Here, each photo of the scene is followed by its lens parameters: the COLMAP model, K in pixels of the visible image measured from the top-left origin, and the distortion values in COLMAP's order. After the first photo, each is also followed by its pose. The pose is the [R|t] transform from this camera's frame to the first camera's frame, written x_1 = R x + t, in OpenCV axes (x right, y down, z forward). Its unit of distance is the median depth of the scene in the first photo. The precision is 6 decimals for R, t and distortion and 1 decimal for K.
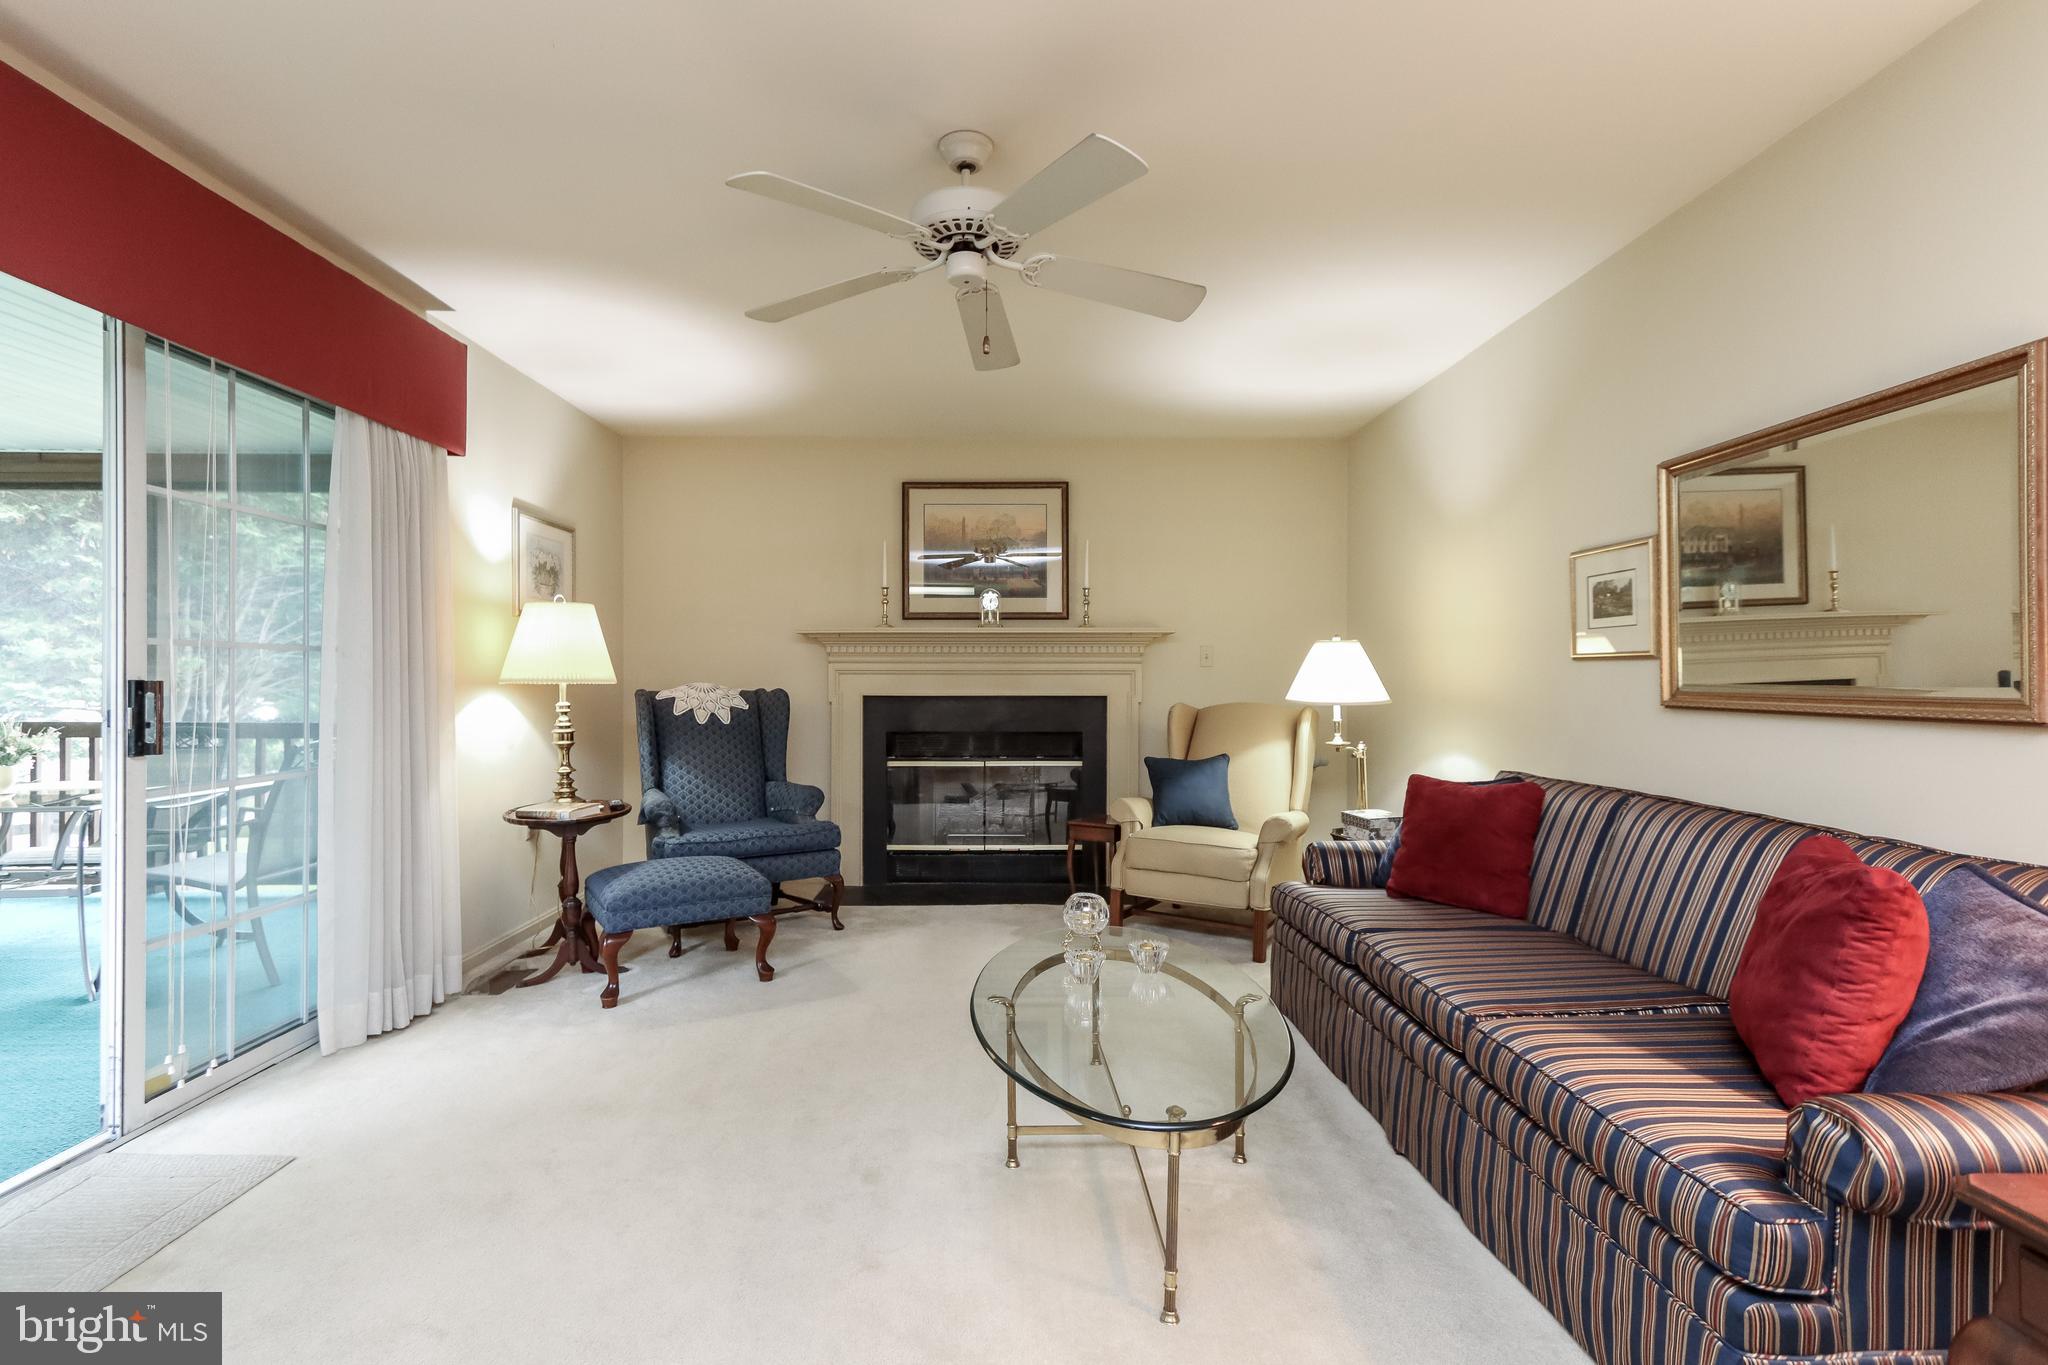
lens RADIAL K [[979.5, 0, 996.7], [0, 979.5, 681.7], [0, 0, 1]] dist [0.001870, 0.003472]
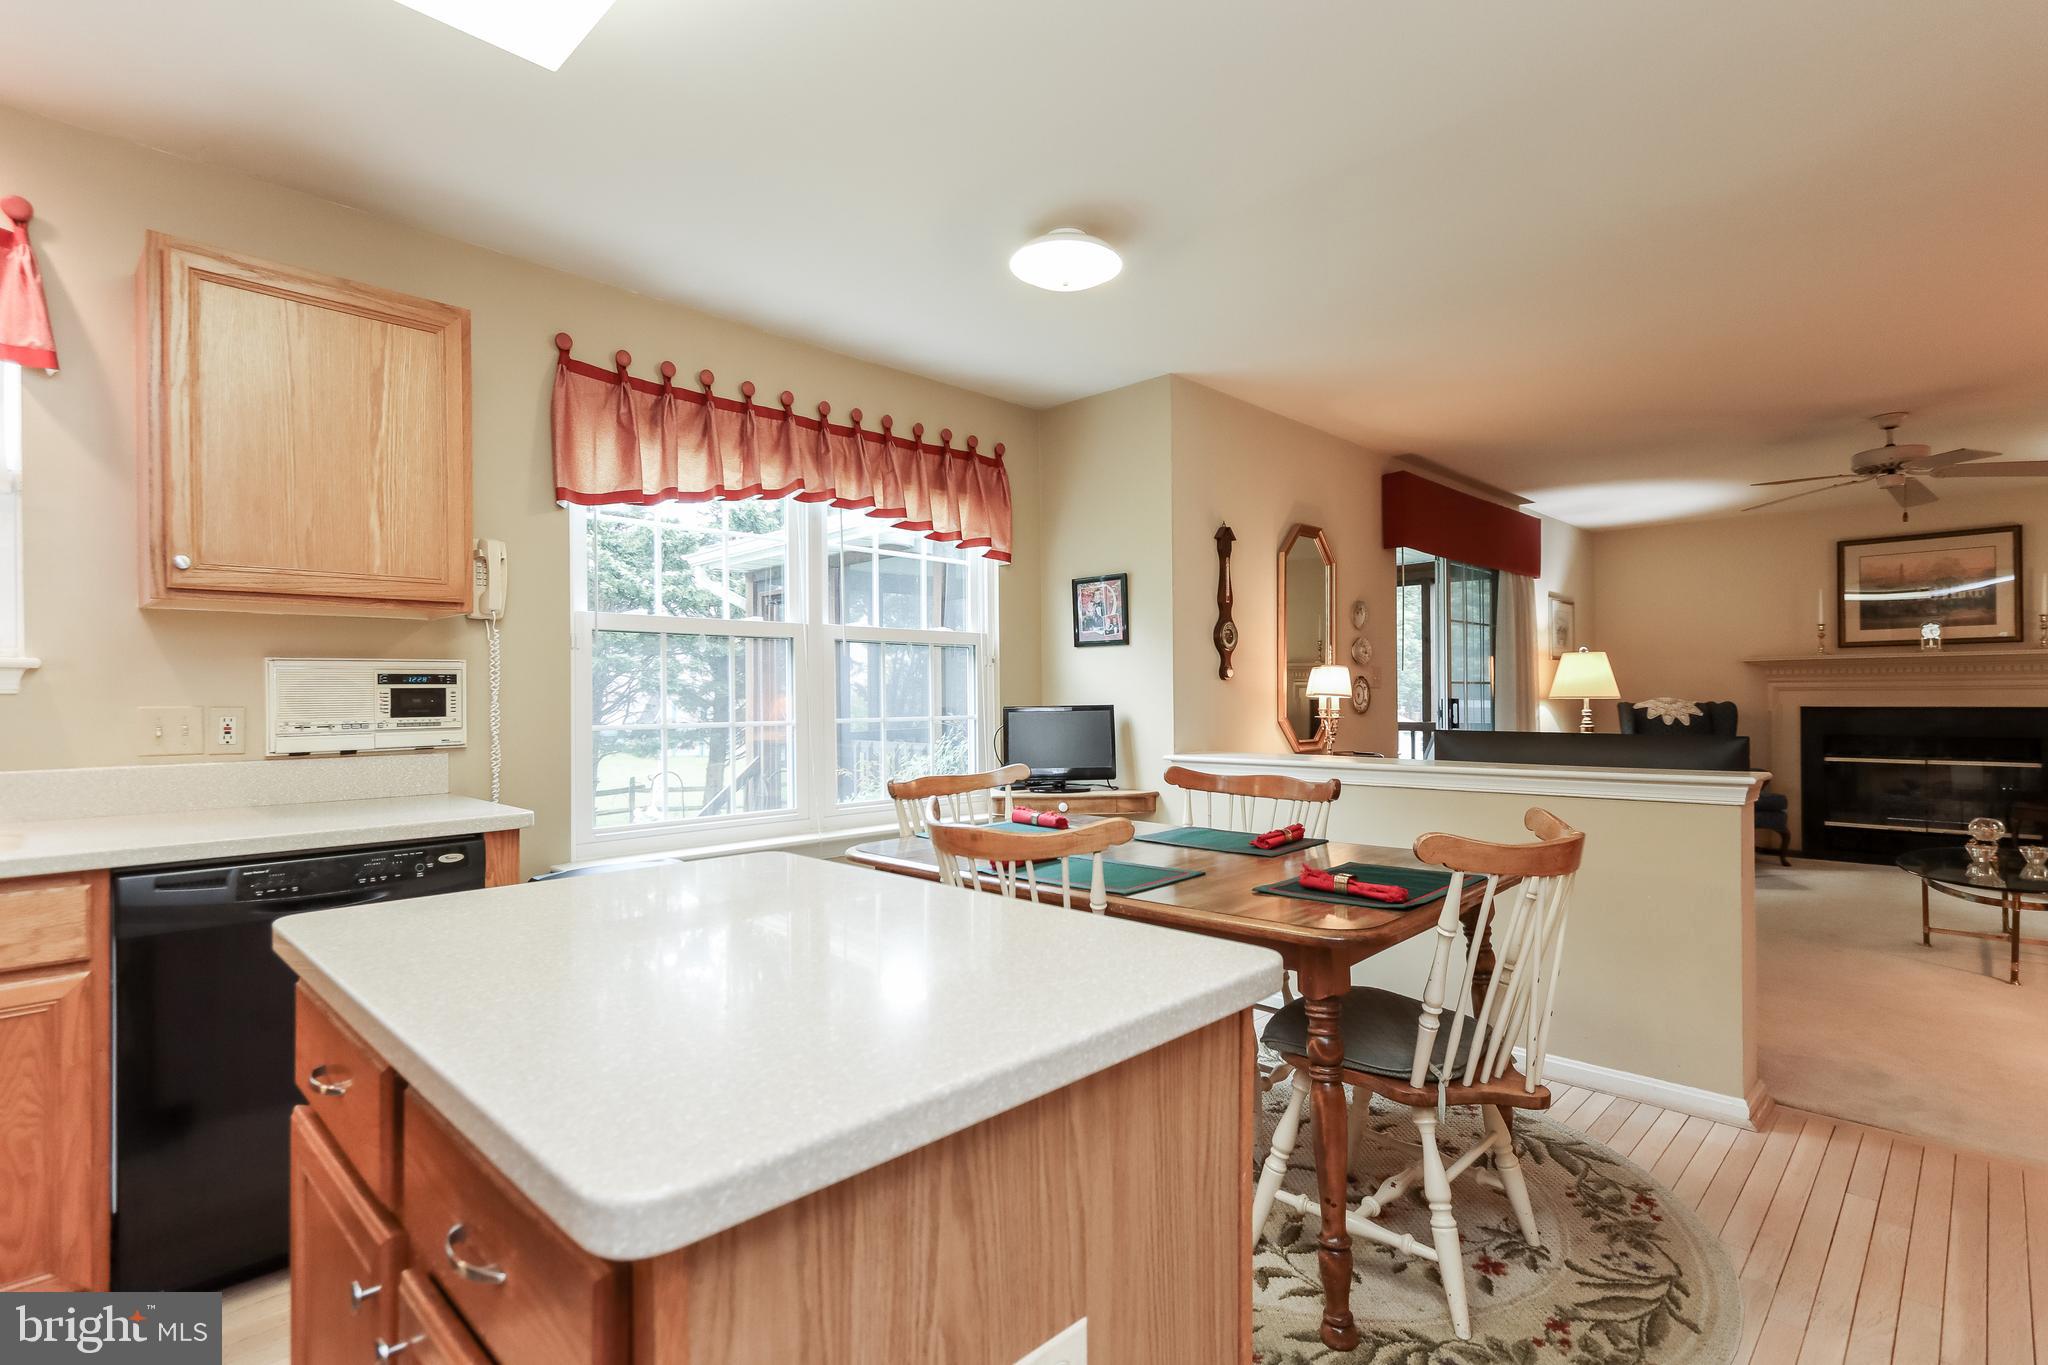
lens RADIAL K [[979.5, 0, 1030.3], [0, 979.5, 694.7], [0, 0, 1]] dist [0.001870, 0.003472]
pose [[0.715986, -0.007712, -0.698073, 0.046072], [0.007061, 0.999968, -0.003805, -0.004391], [0.698079, -0.002204, 0.716017, -0.692162]]
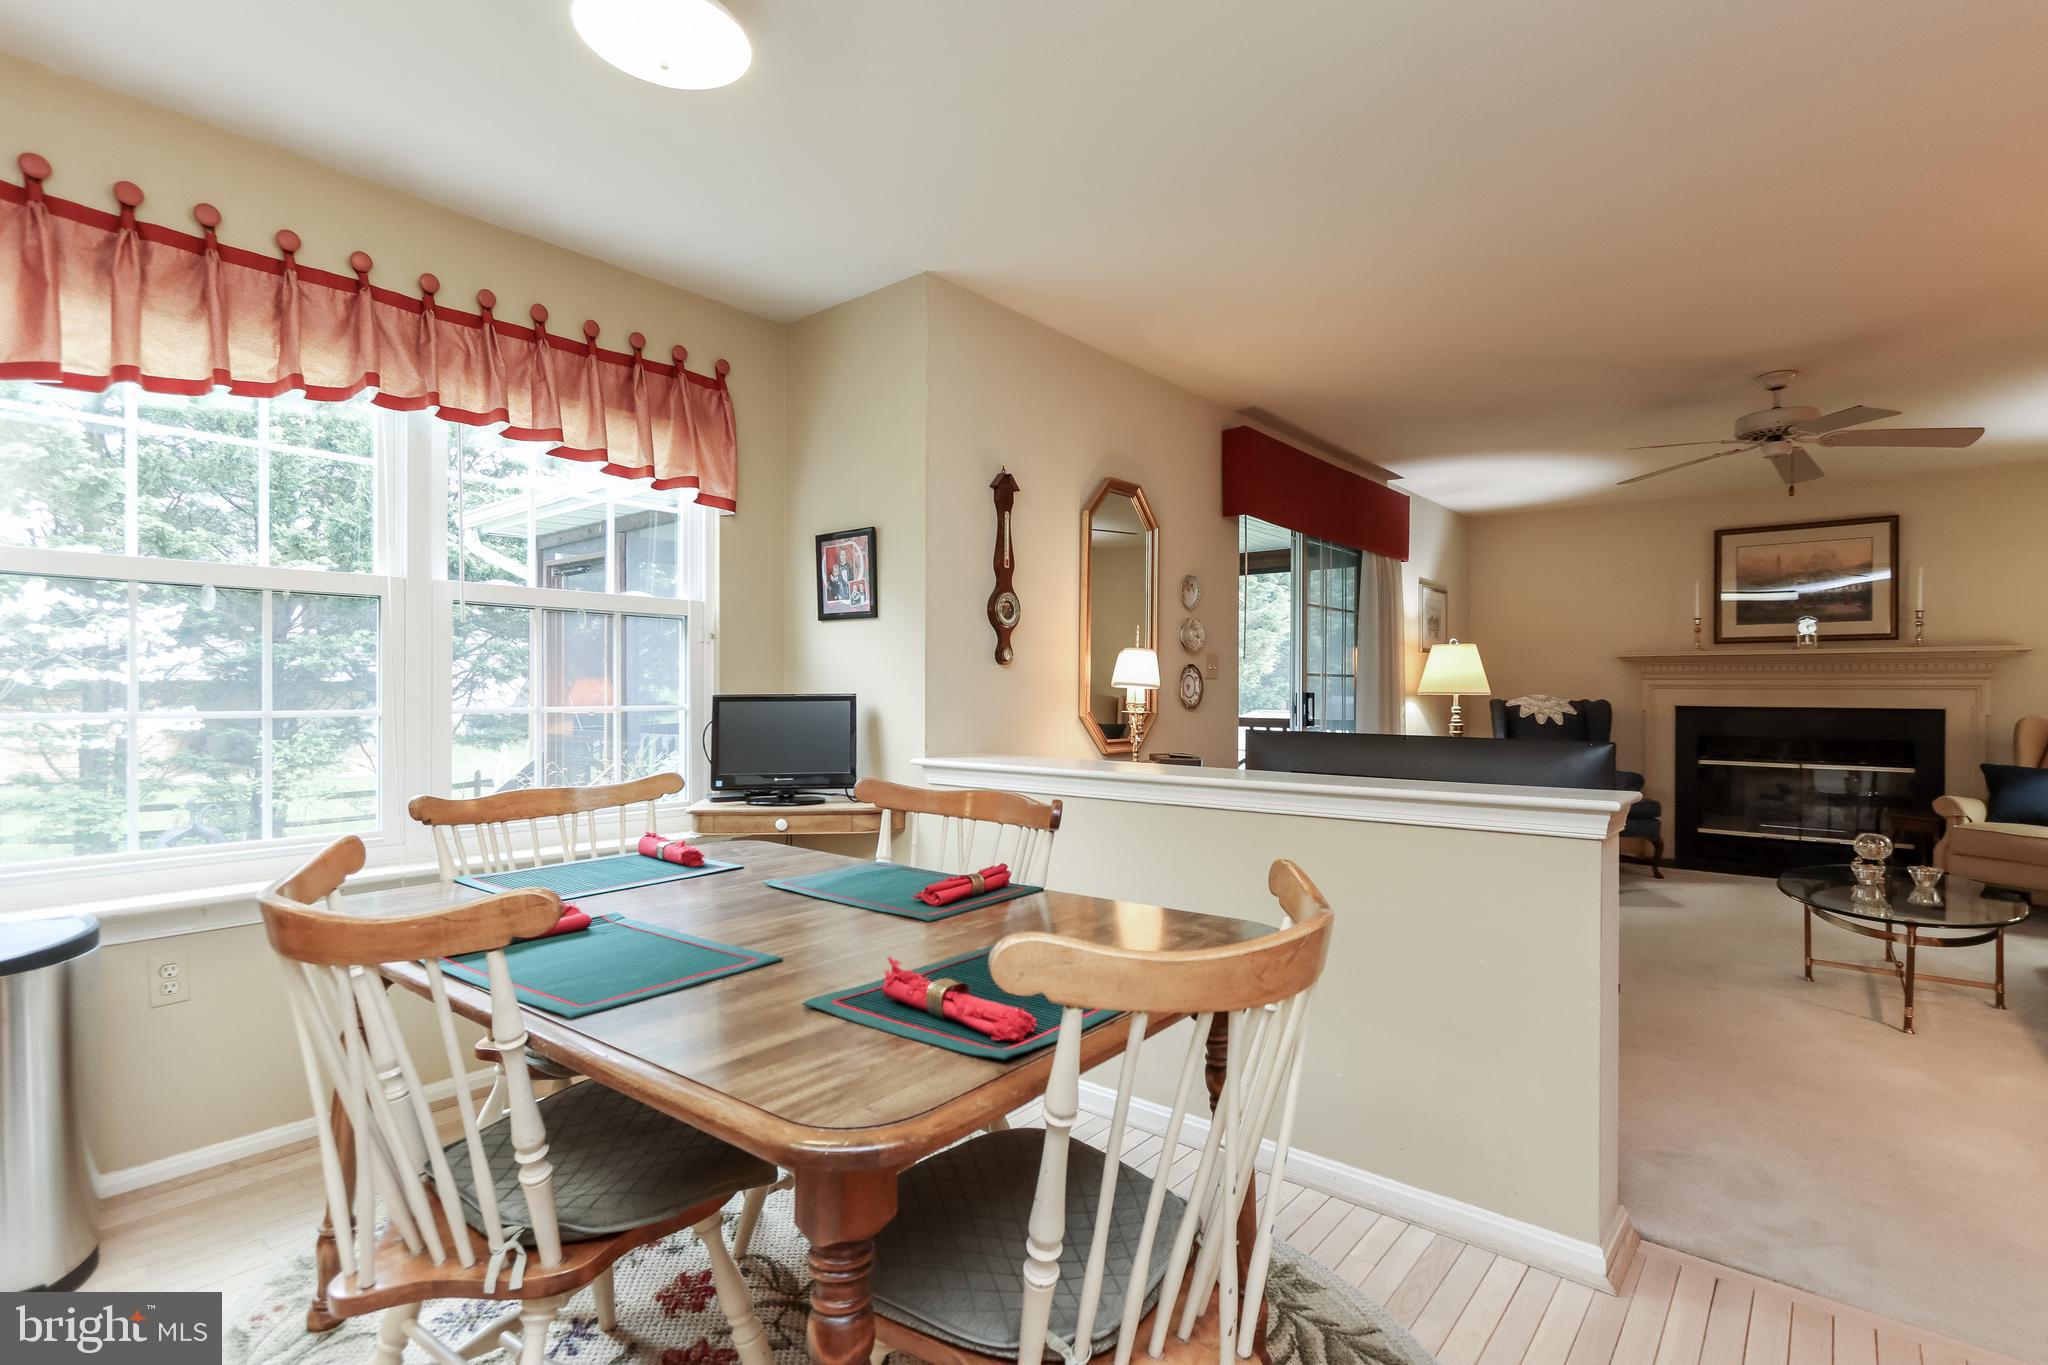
lens RADIAL K [[979.5, 0, 1028.7], [0, 979.5, 690.0], [0, 0, 1]] dist [0.001870, 0.003472]
pose [[0.771482, 0.002482, -0.636247, 0.022839], [-0.004233, 0.999990, -0.001231, -0.000864], [0.636237, 0.003643, 0.771485, -0.492436]]
